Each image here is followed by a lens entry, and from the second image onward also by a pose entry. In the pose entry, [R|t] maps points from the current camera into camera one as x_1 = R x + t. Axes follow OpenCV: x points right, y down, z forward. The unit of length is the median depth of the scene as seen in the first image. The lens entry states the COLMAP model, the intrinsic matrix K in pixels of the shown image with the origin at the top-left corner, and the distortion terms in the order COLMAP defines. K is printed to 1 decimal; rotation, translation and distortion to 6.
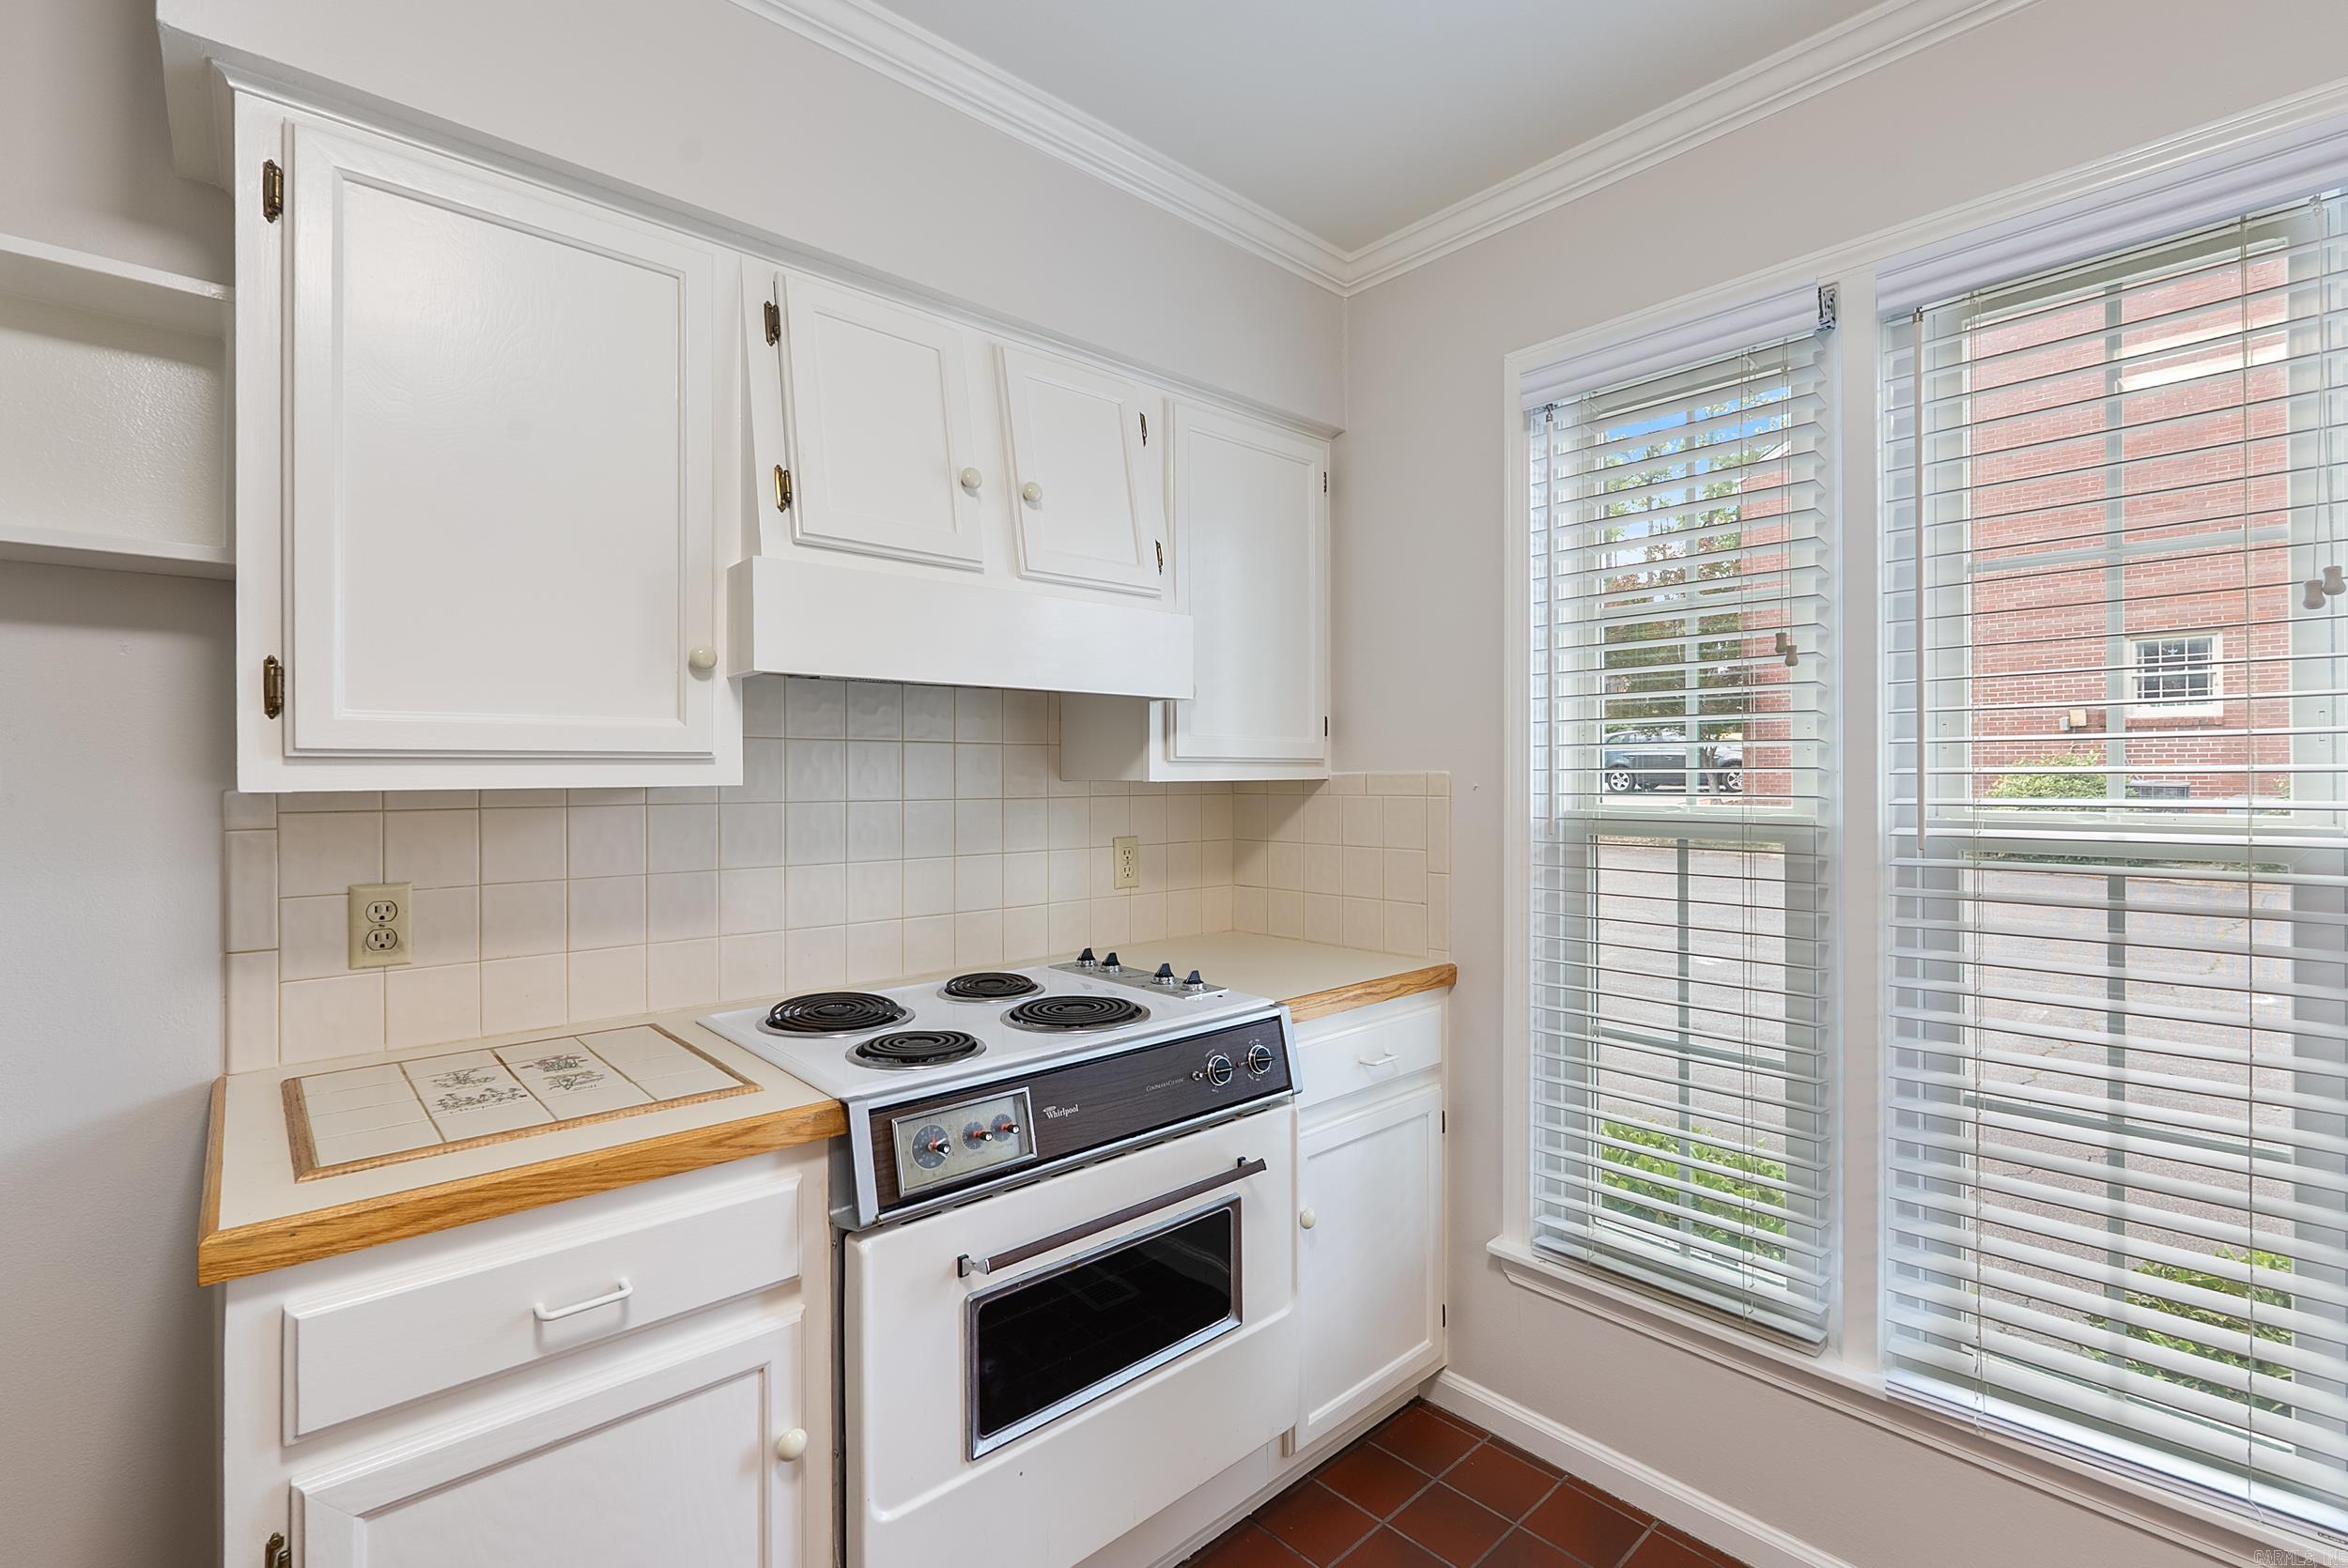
lens RADIAL K [[1035.9, 0, 1177.7], [0, 1035.9, 790.4], [0, 0, 1]] dist [-0.007161, 0.001701]
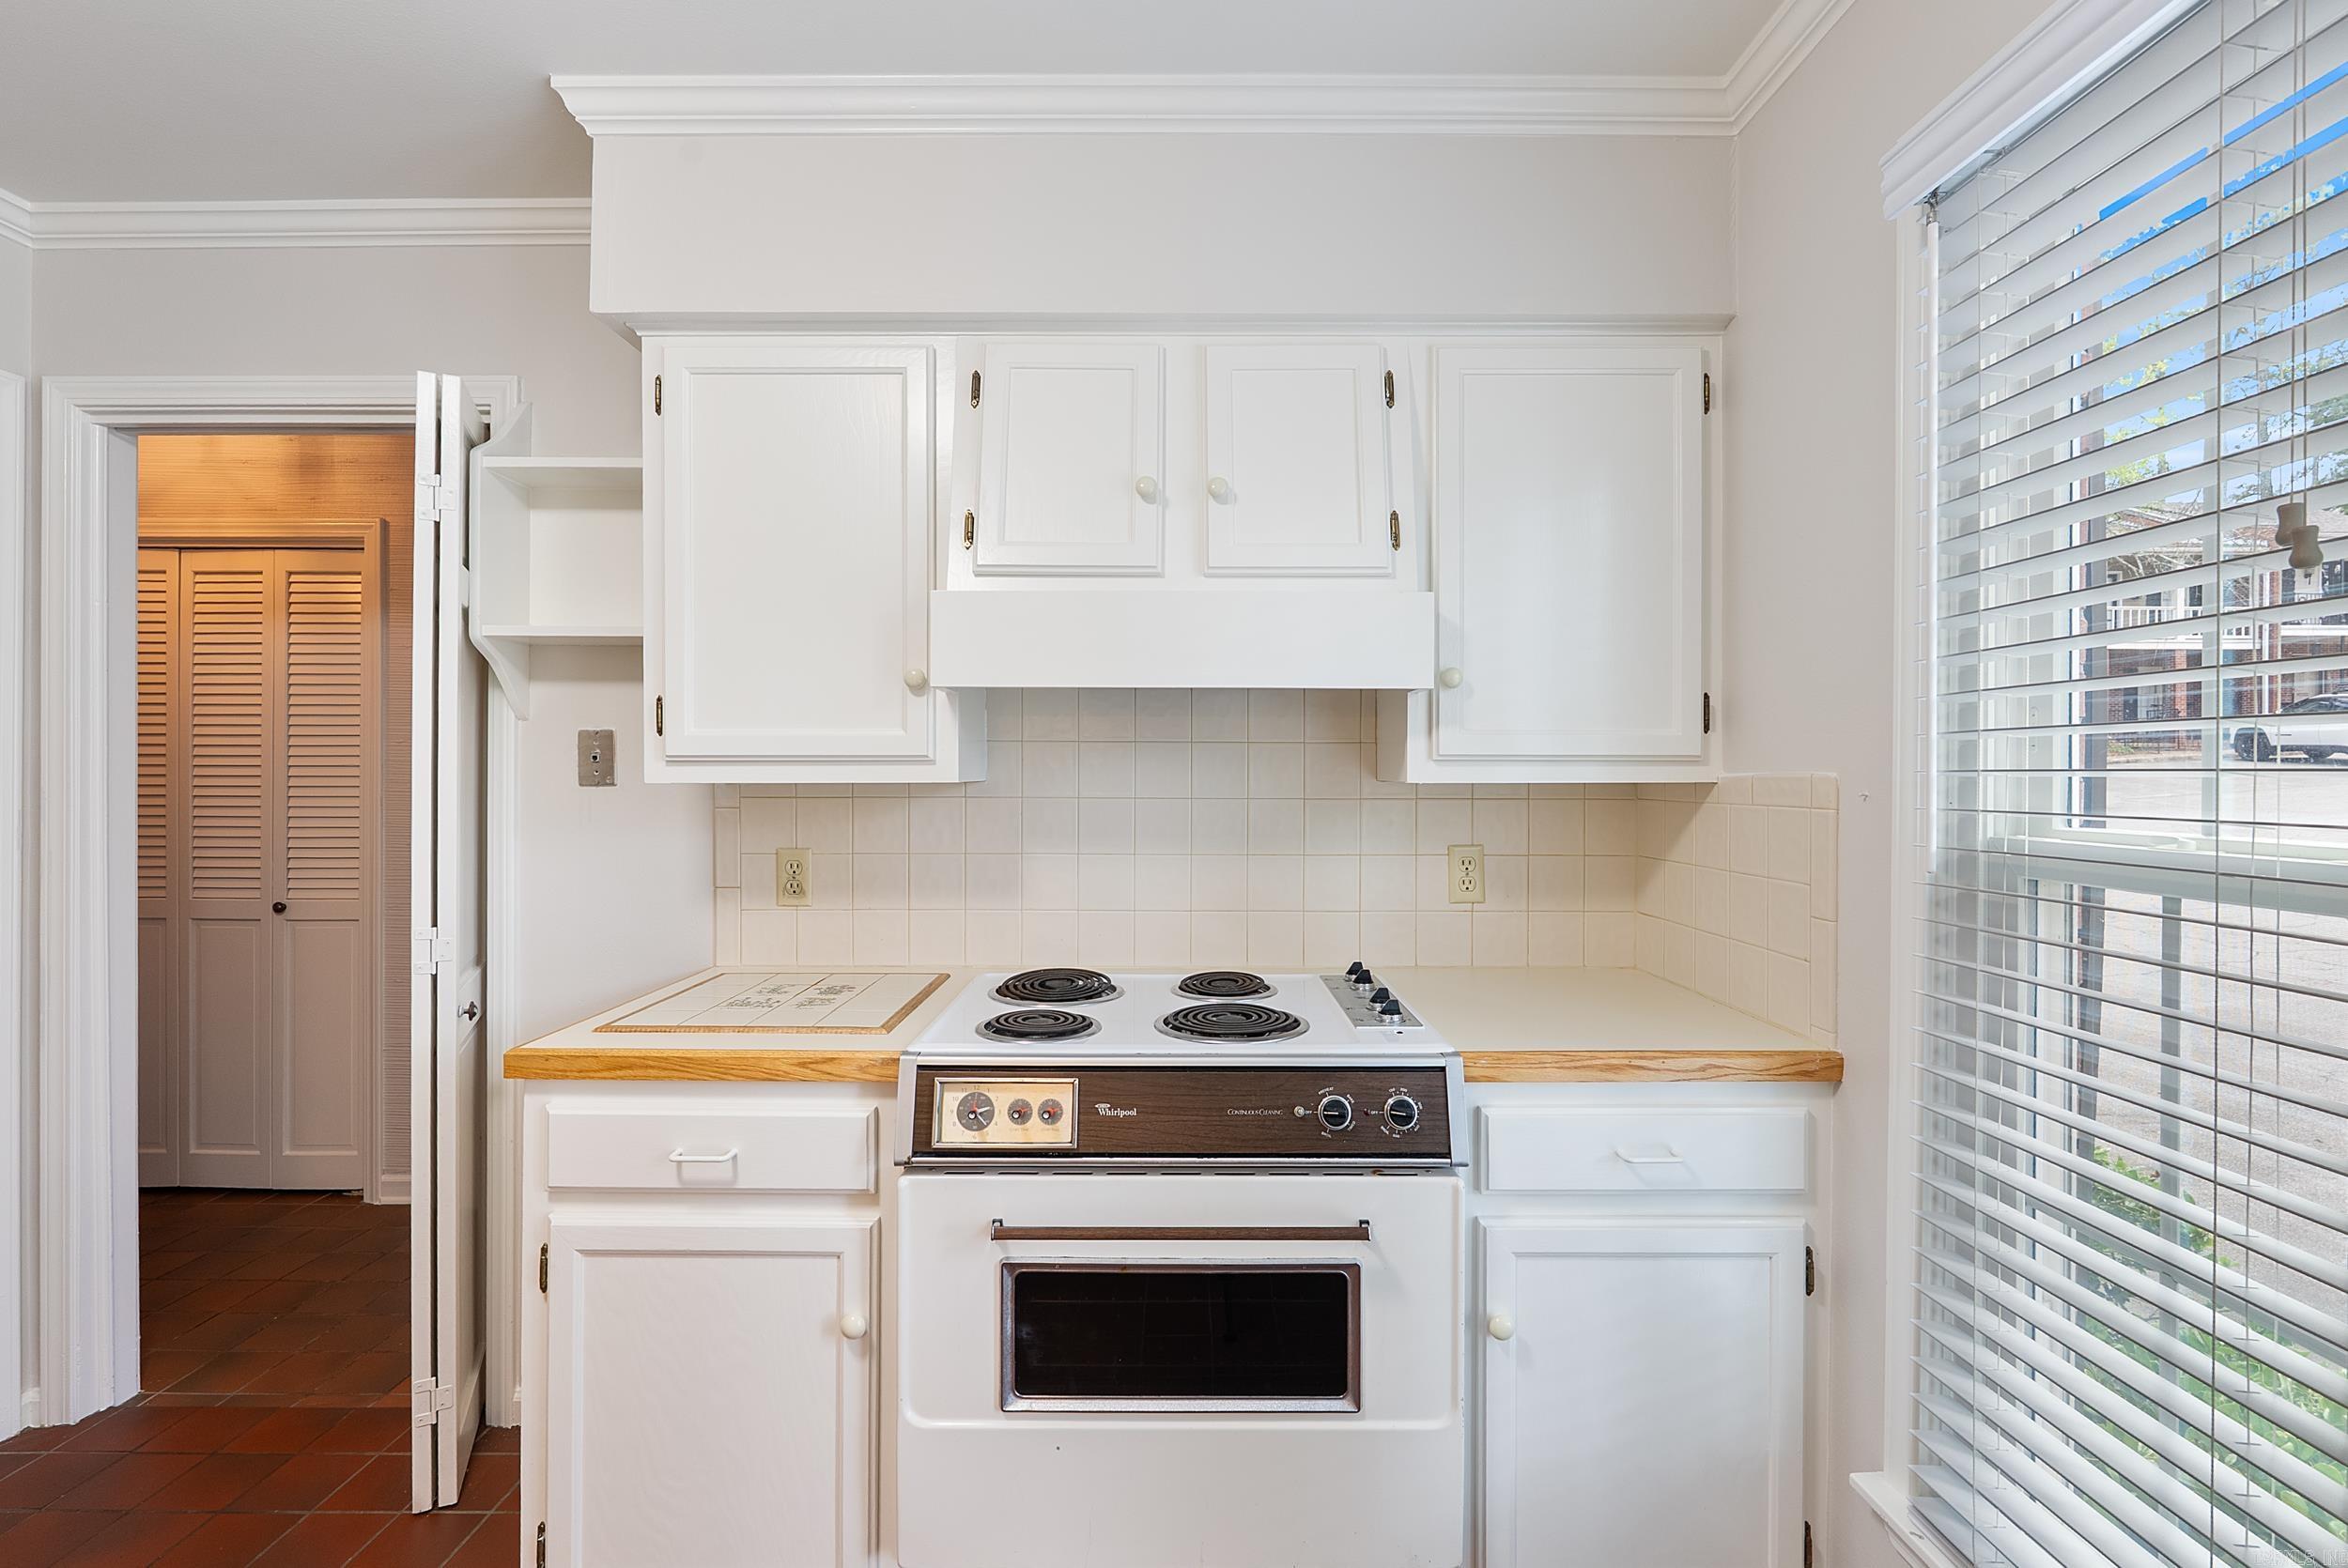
lens RADIAL K [[1035.9, 0, 1175.8], [0, 1035.9, 788.9], [0, 0, 1]] dist [-0.007161, 0.001701]
pose [[0.743279, 0.014831, -0.668817, 0.522379], [-0.013397, 0.999884, 0.007284, -0.008653], [0.668847, 0.003546, 0.743392, 0.256146]]
